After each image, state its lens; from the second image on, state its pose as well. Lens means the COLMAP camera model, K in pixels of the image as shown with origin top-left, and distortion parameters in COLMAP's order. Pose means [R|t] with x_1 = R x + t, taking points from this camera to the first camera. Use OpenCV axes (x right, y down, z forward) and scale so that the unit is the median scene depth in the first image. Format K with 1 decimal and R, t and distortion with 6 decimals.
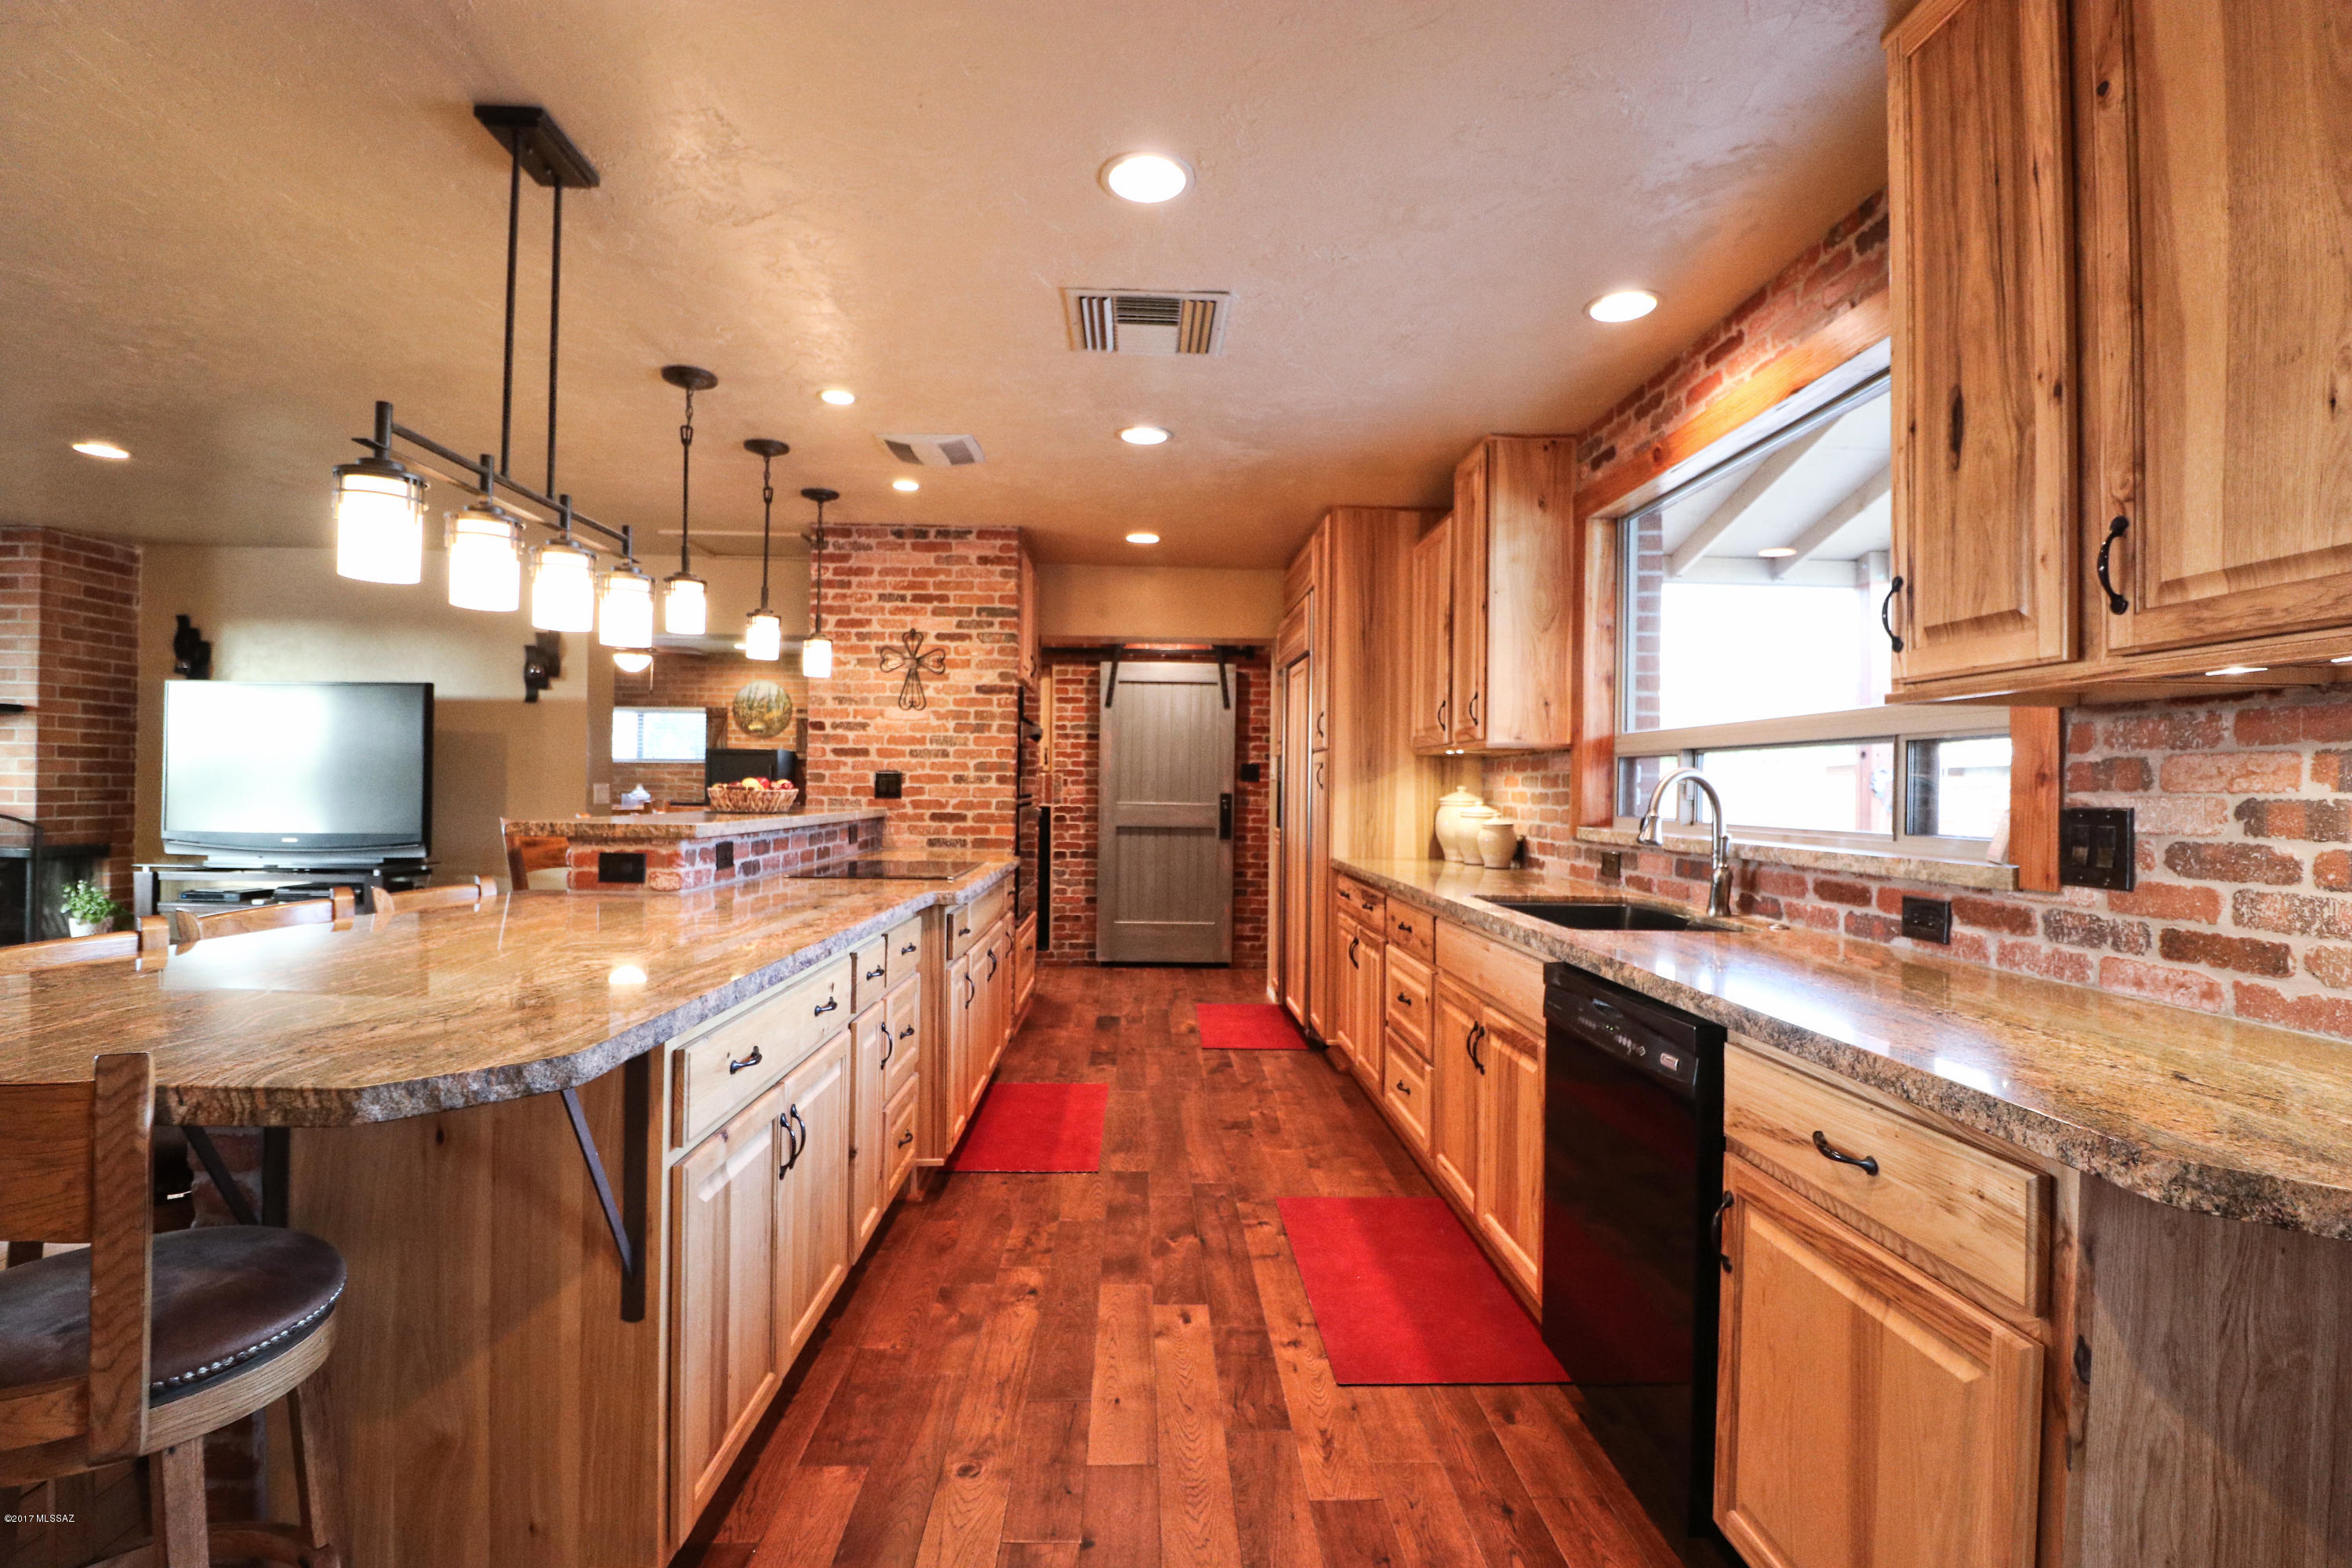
lens RADIAL K [[1091.5, 0, 1170.4], [0, 1091.5, 780.5], [0, 0, 1]] dist [-0.011357, -0.006597]
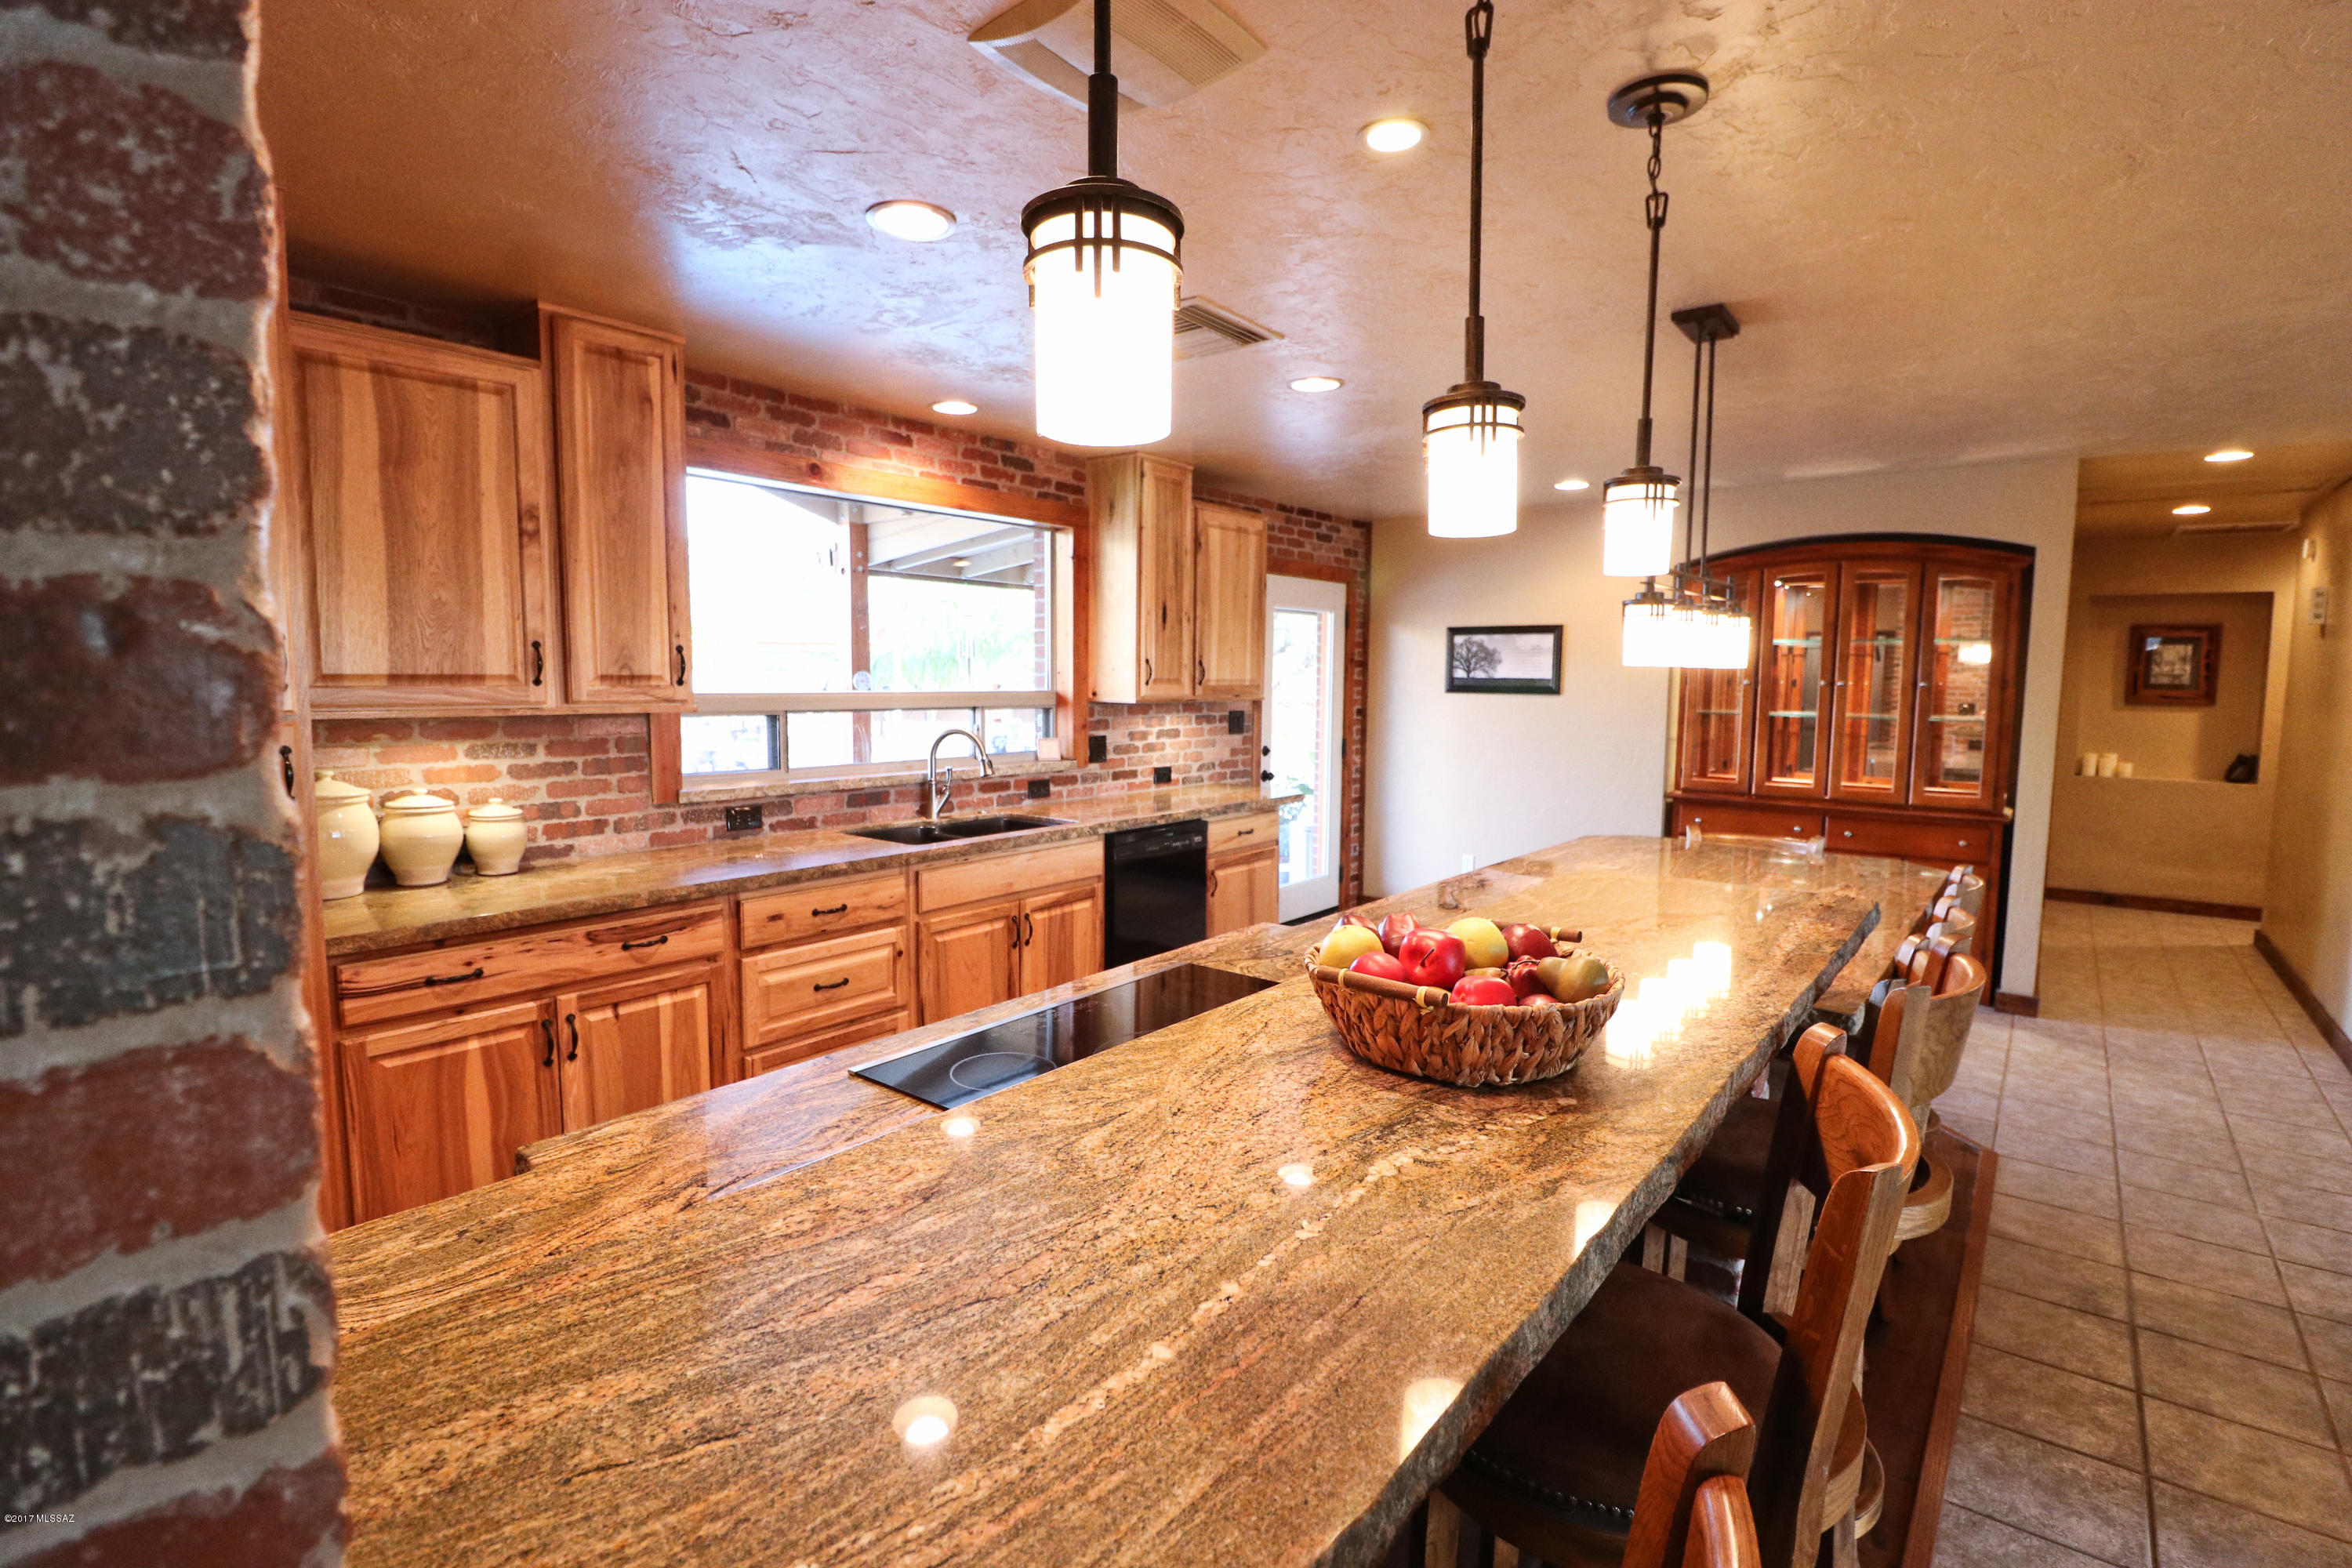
lens RADIAL K [[1091.5, 0, 1182.0], [0, 1091.5, 775.5], [0, 0, 1]] dist [-0.011357, -0.006597]
pose [[-0.762552, -0.083633, 0.641498, -1.344212], [-0.026375, 0.994803, 0.098342, -0.179719], [-0.646389, 0.058072, -0.760795, 3.348971]]
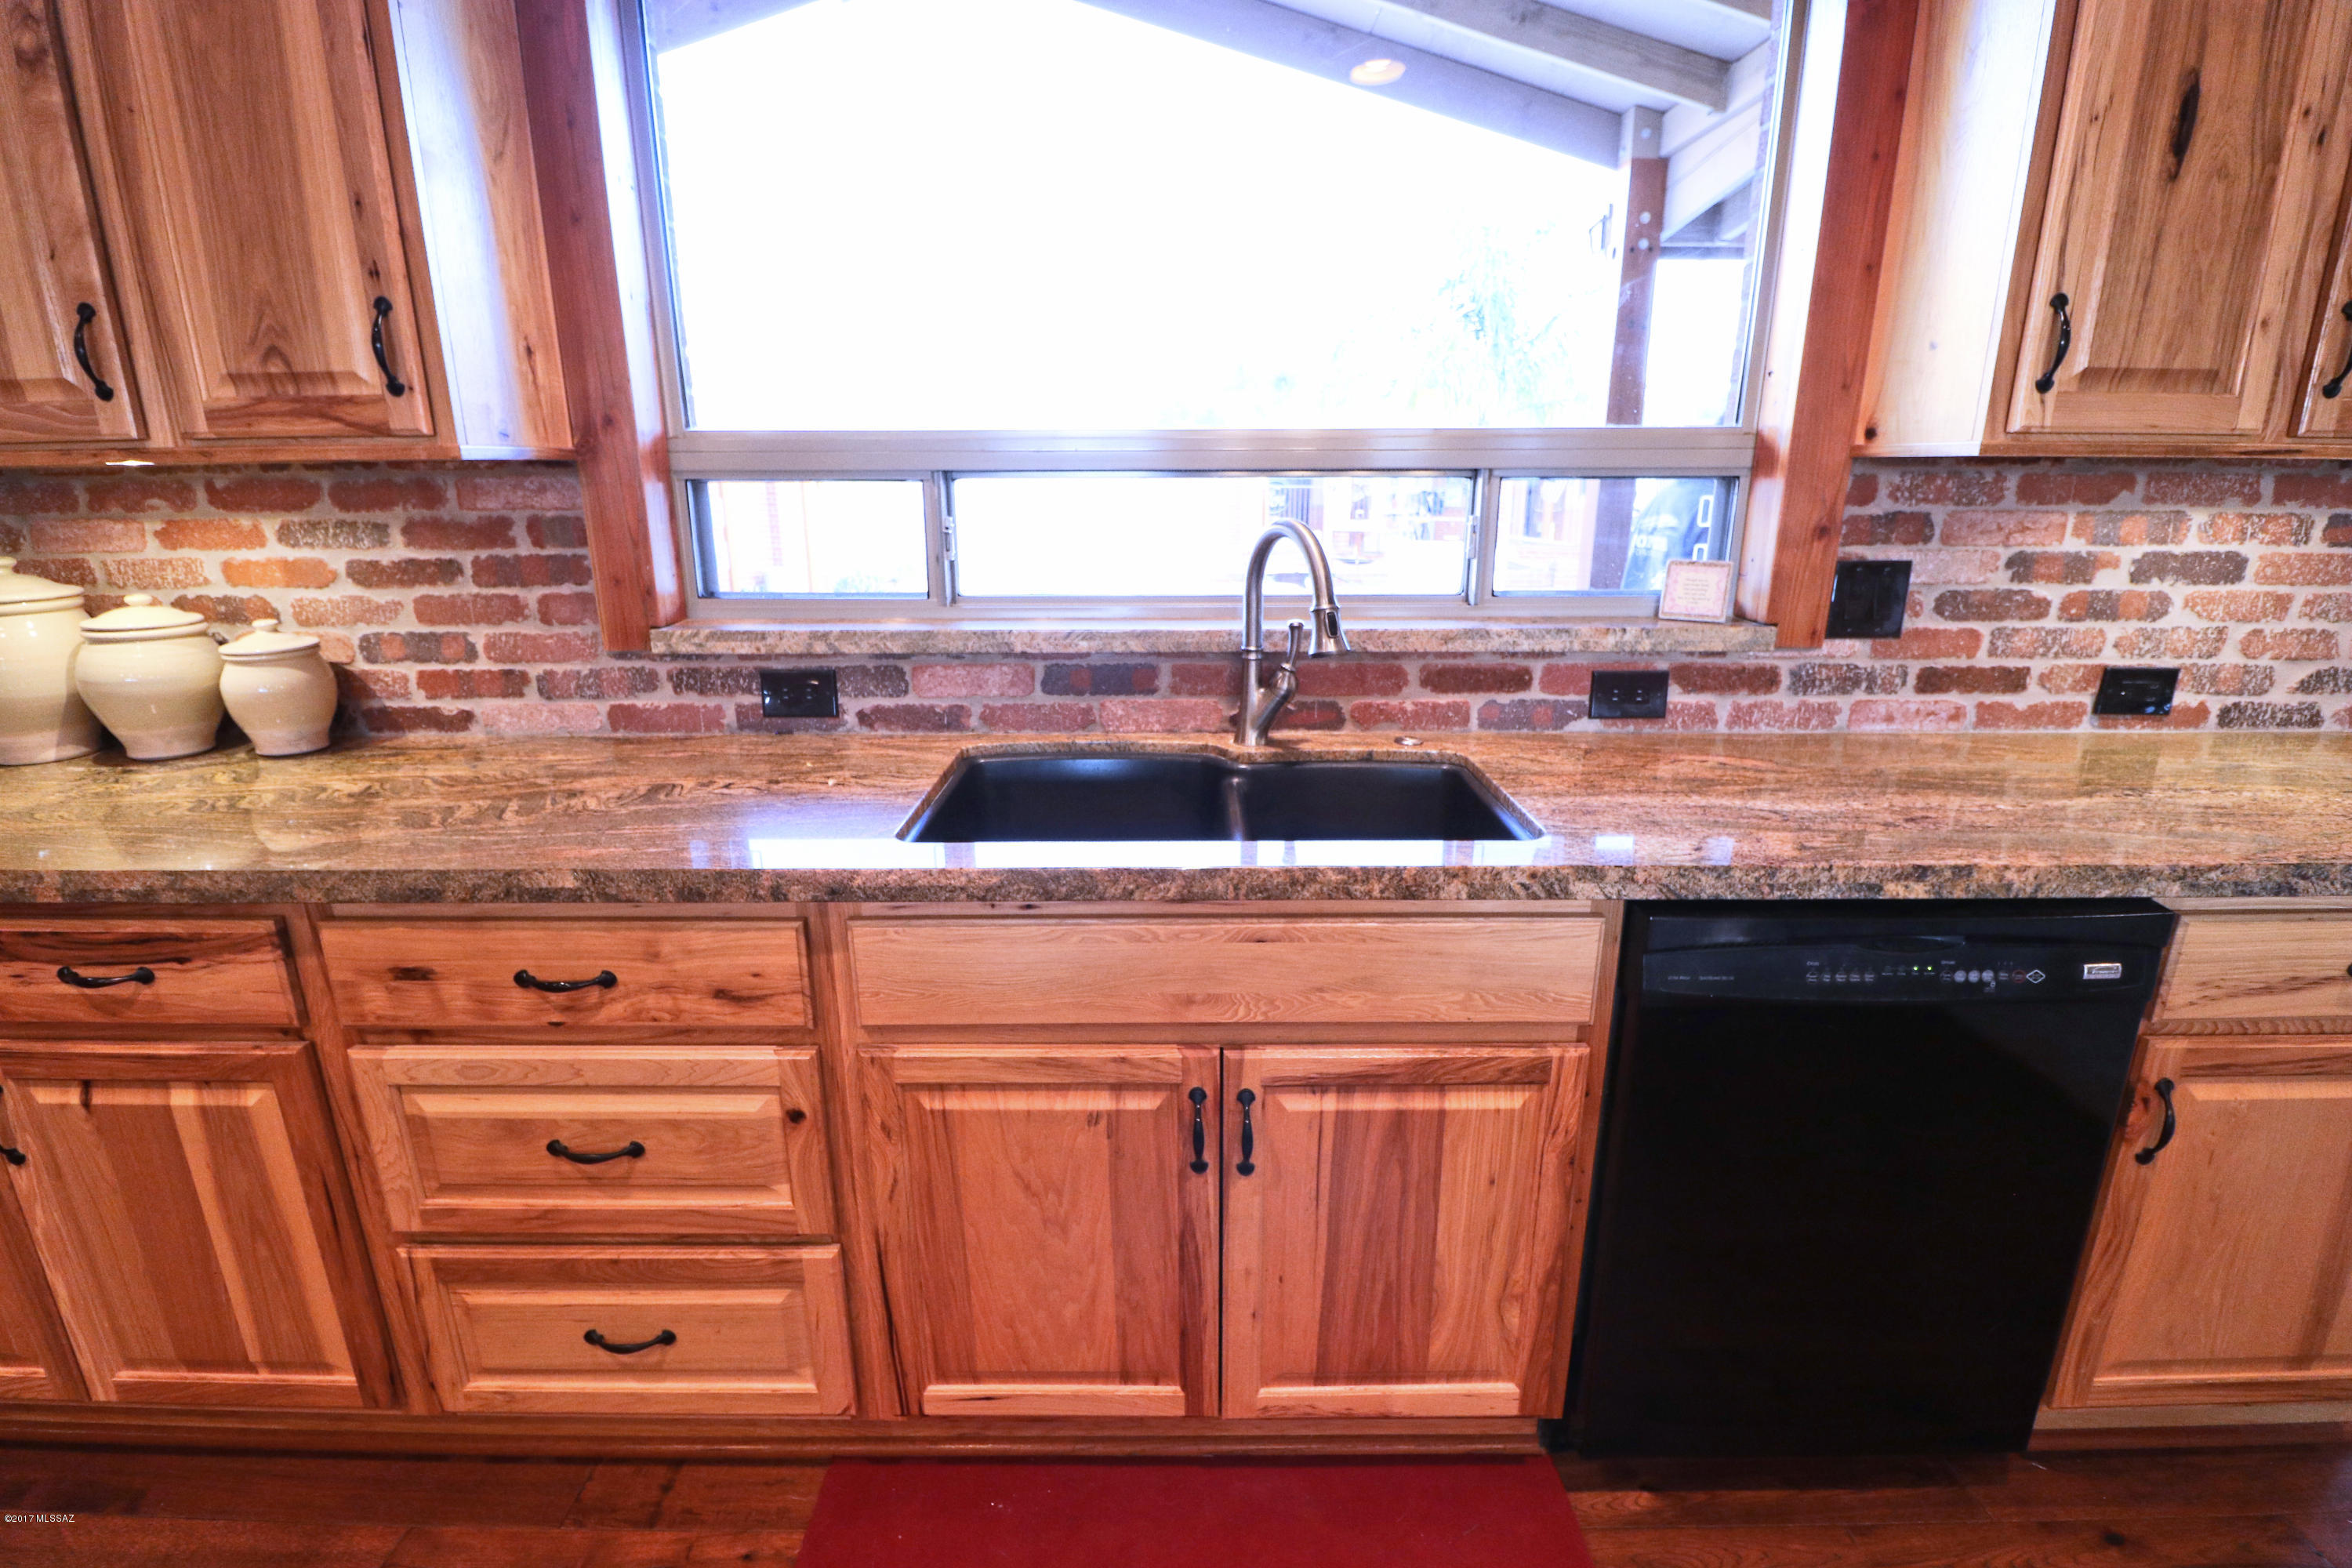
lens RADIAL K [[1091.5, 0, 1173.5], [0, 1091.5, 784.6], [0, 0, 1]] dist [-0.011357, -0.006597]
pose [[0.033326, -0.293331, 0.955430, -0.232691], [-0.001644, 0.955944, 0.293546, -0.078688], [-0.999443, -0.011354, 0.031375, 1.739786]]
